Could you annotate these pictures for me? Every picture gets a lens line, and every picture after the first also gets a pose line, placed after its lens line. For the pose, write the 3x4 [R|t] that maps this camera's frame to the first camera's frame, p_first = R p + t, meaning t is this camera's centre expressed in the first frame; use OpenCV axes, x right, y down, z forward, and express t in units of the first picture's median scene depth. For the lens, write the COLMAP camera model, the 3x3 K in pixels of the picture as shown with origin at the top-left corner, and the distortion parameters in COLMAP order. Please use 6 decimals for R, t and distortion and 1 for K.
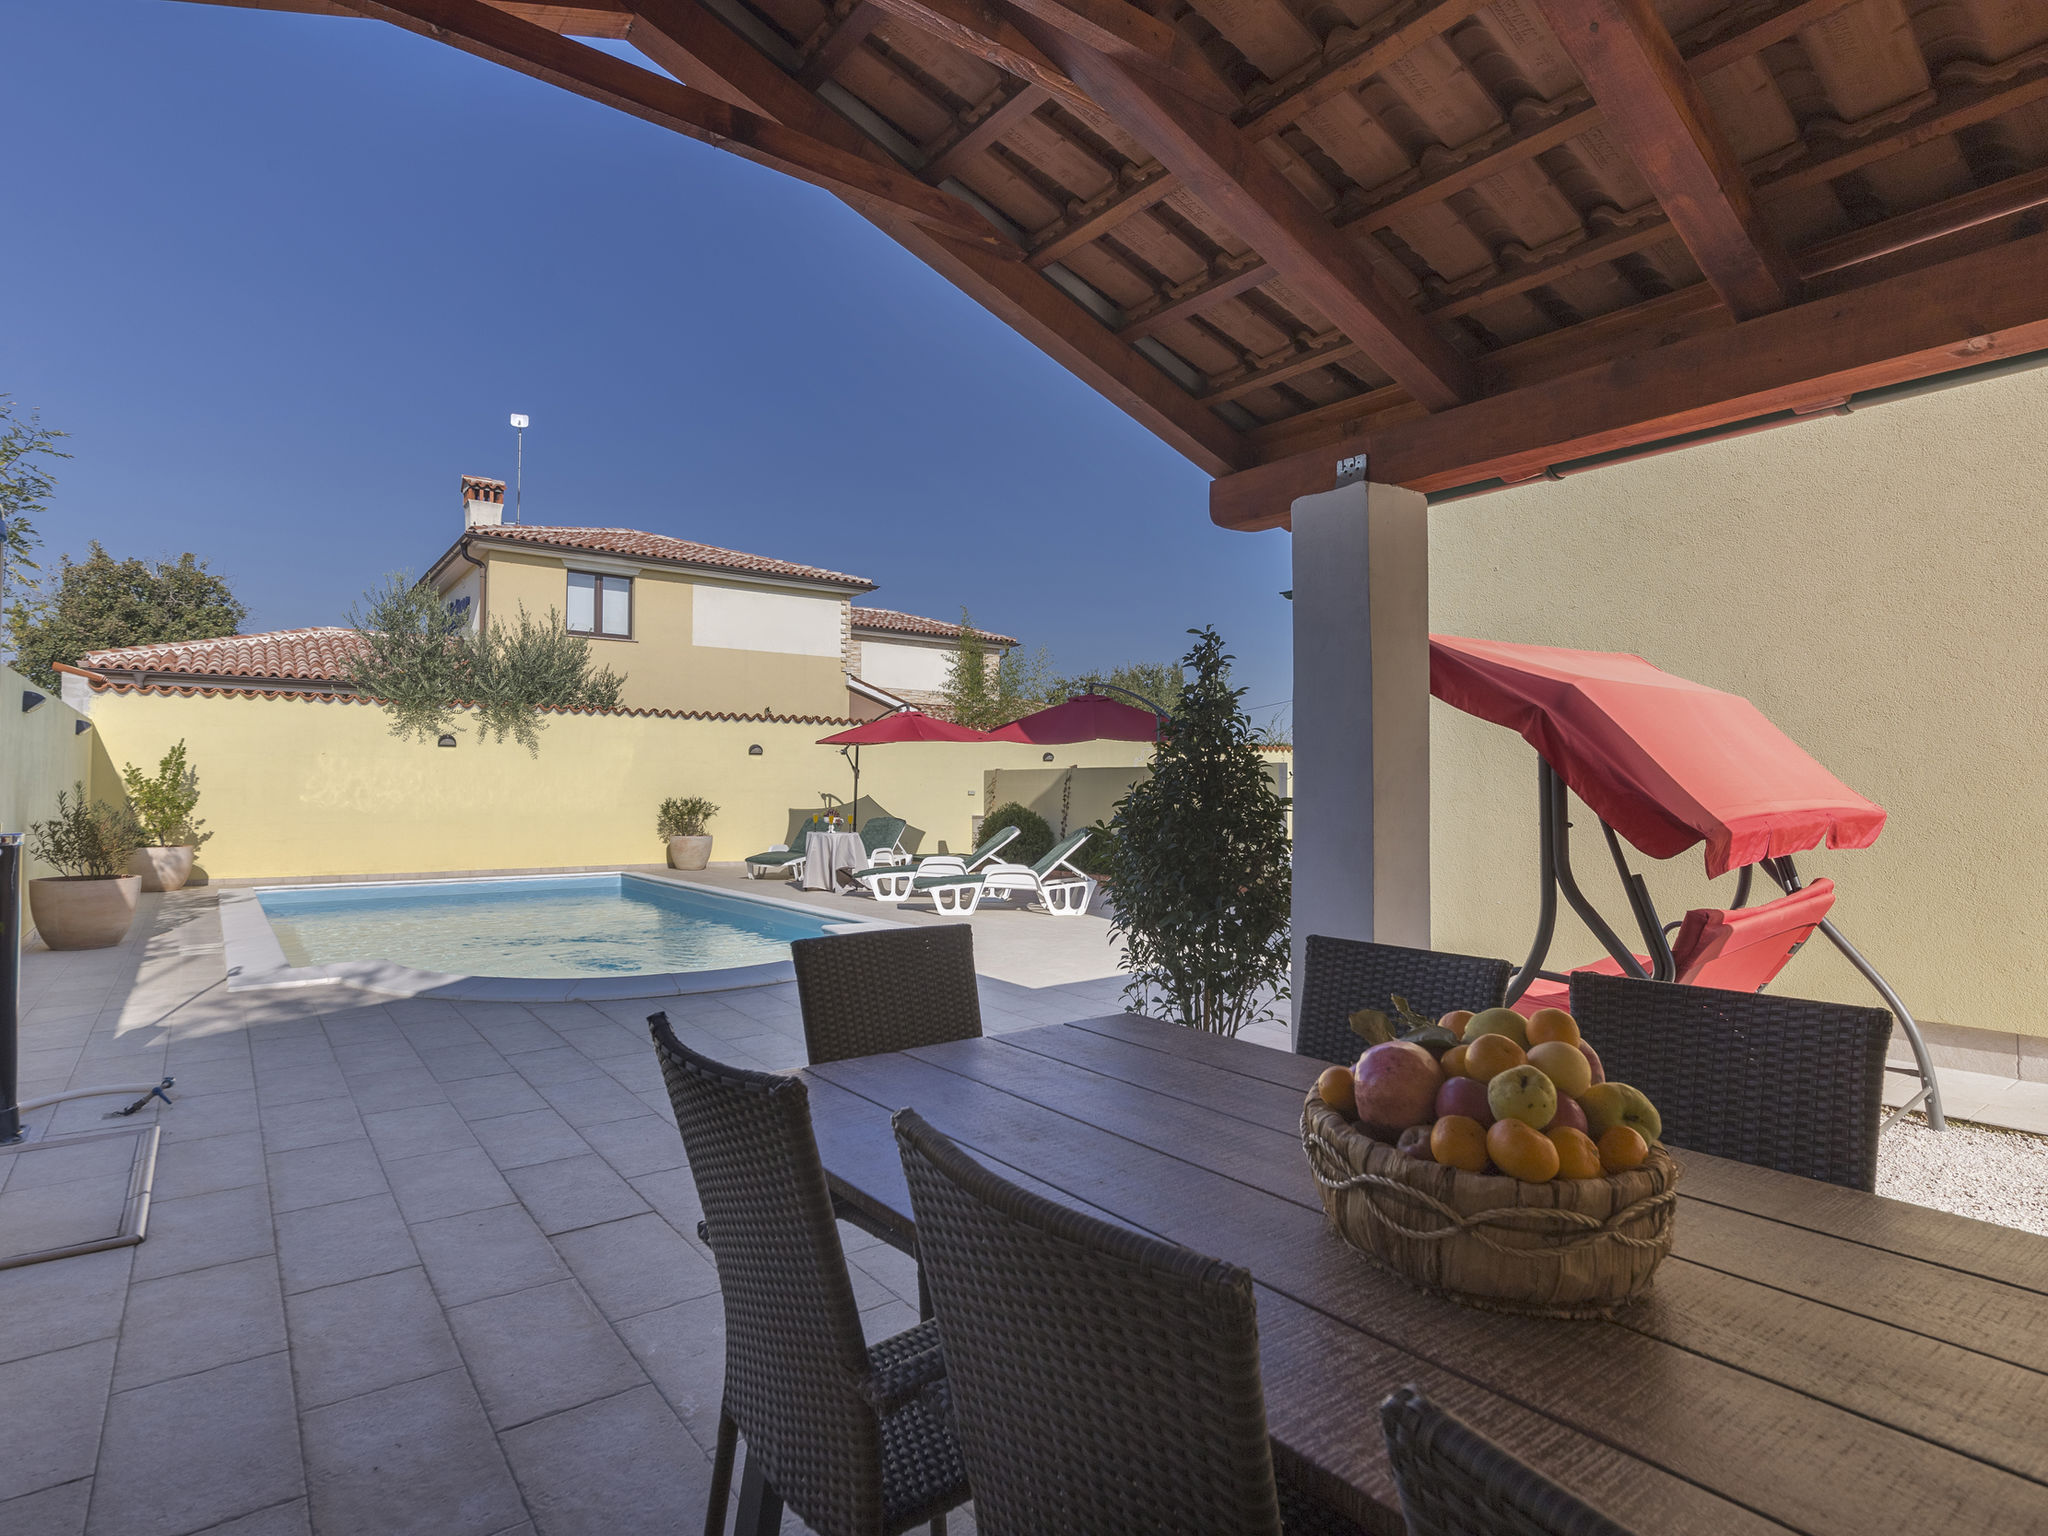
lens RADIAL K [[1080.3, 0, 1024.0], [0, 1080.3, 768.0], [0, 0, 1]] dist [-0.000166, -0.000317]
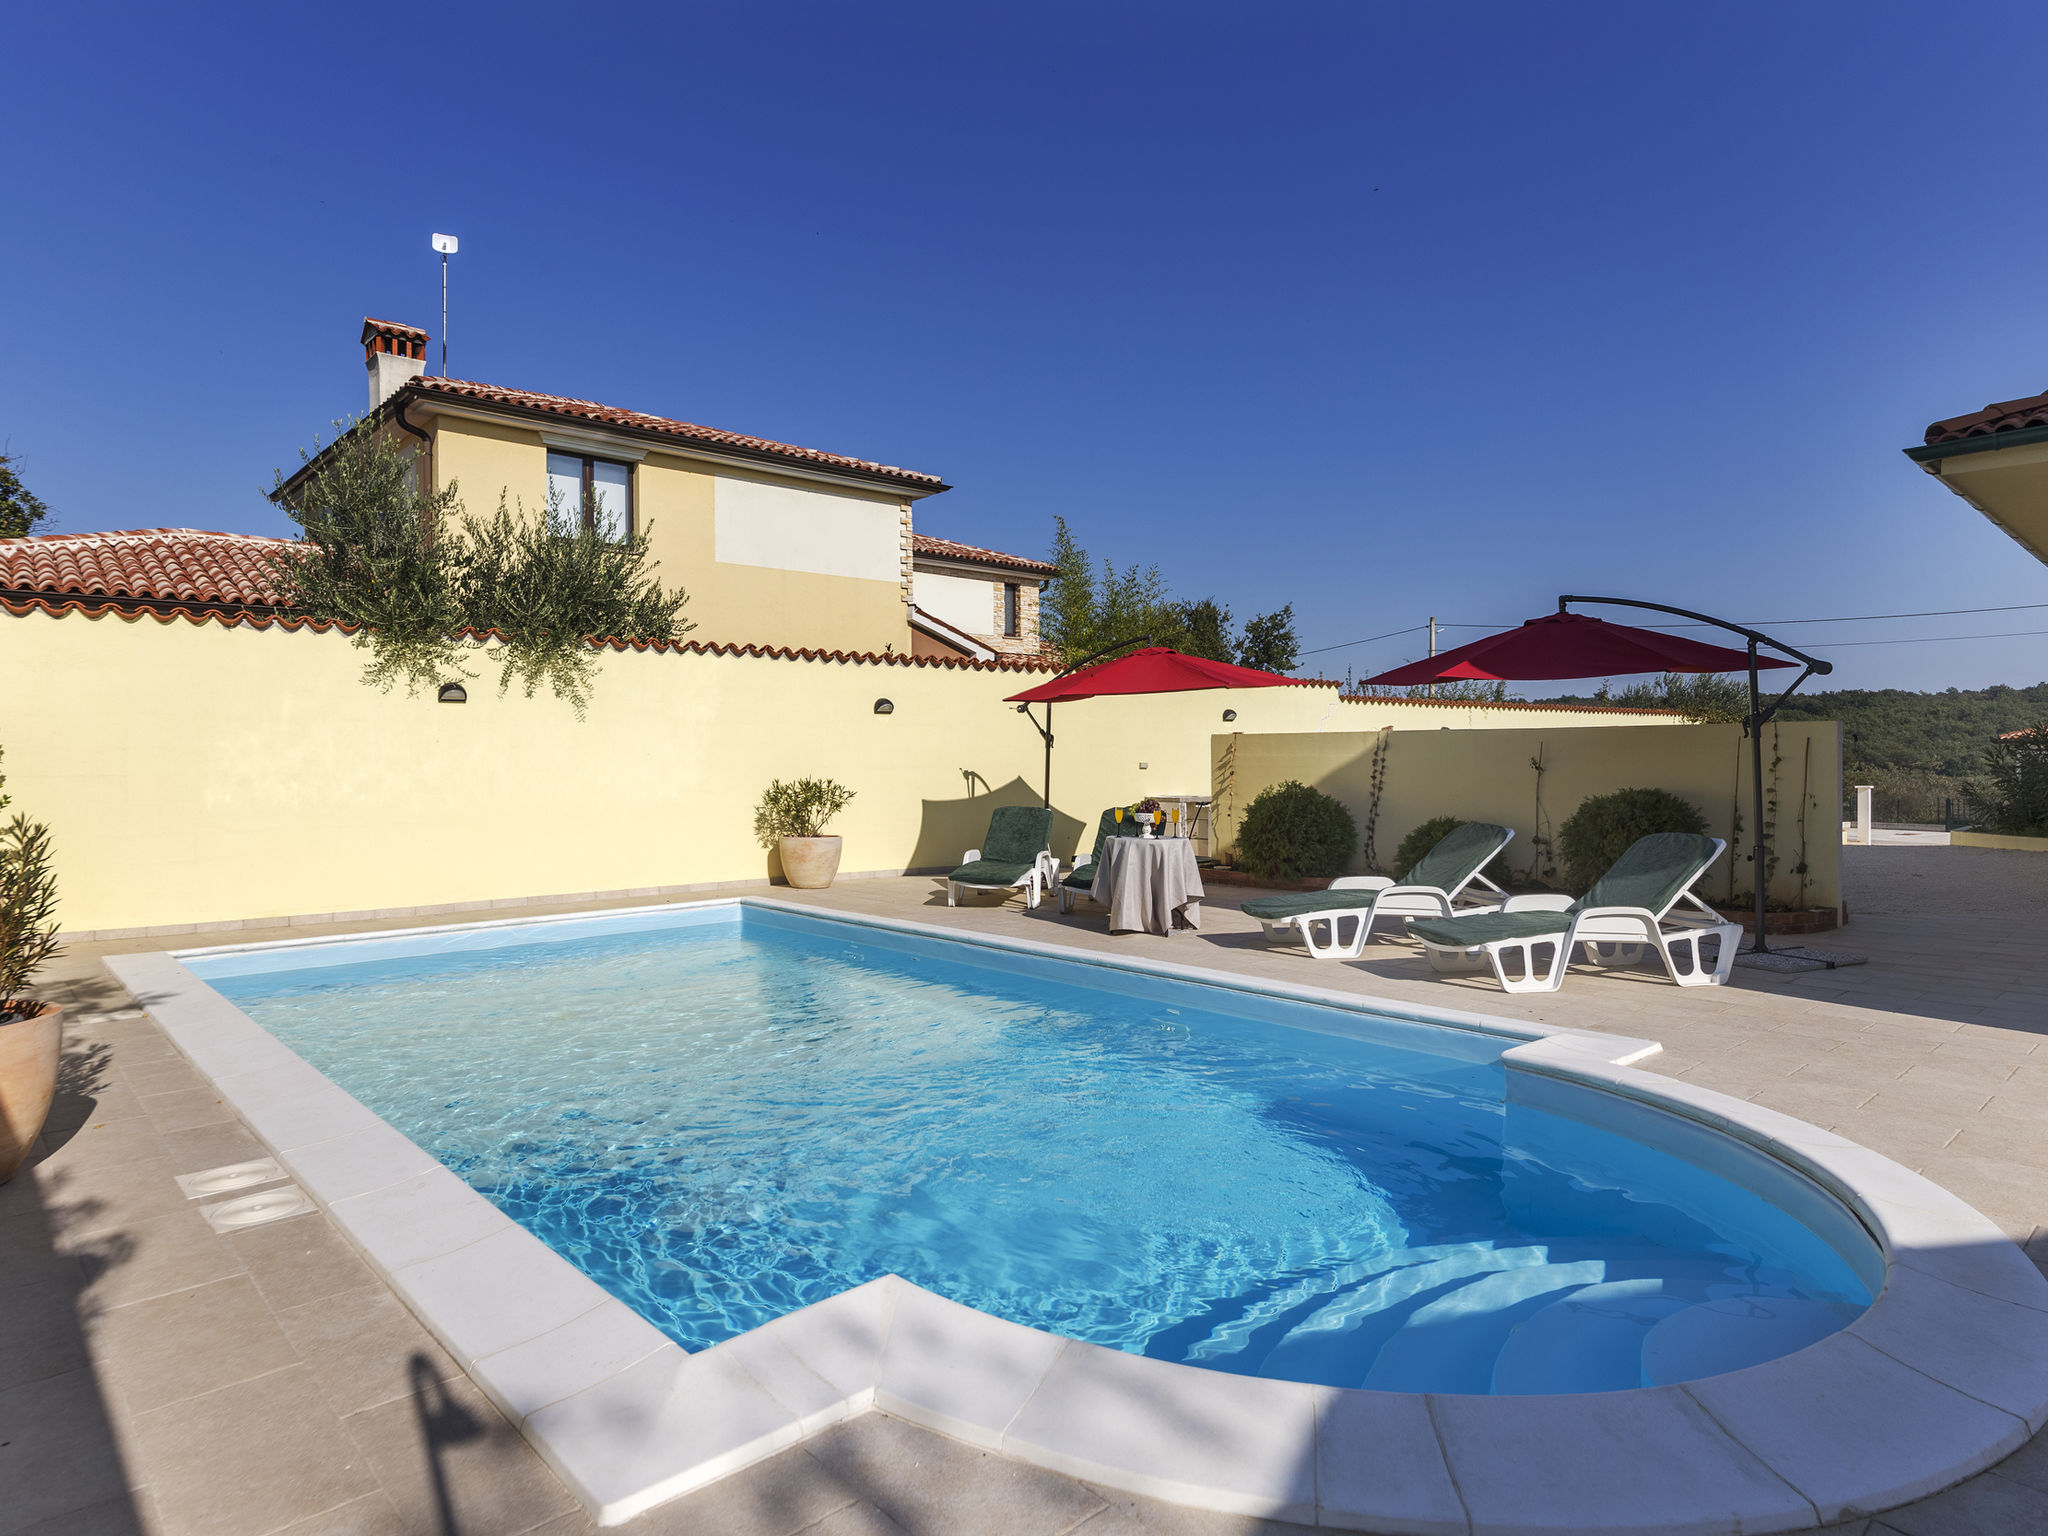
lens RADIAL K [[1197.8, 0, 1024.0], [0, 1197.8, 768.0], [0, 0, 1]] dist [-0.004433, 0.000264]
pose [[0.995436, -0.009168, 0.094994, -0.233411], [0.006072, 0.999443, 0.032828, -0.002343], [-0.095242, -0.032102, 0.994936, 0.243337]]
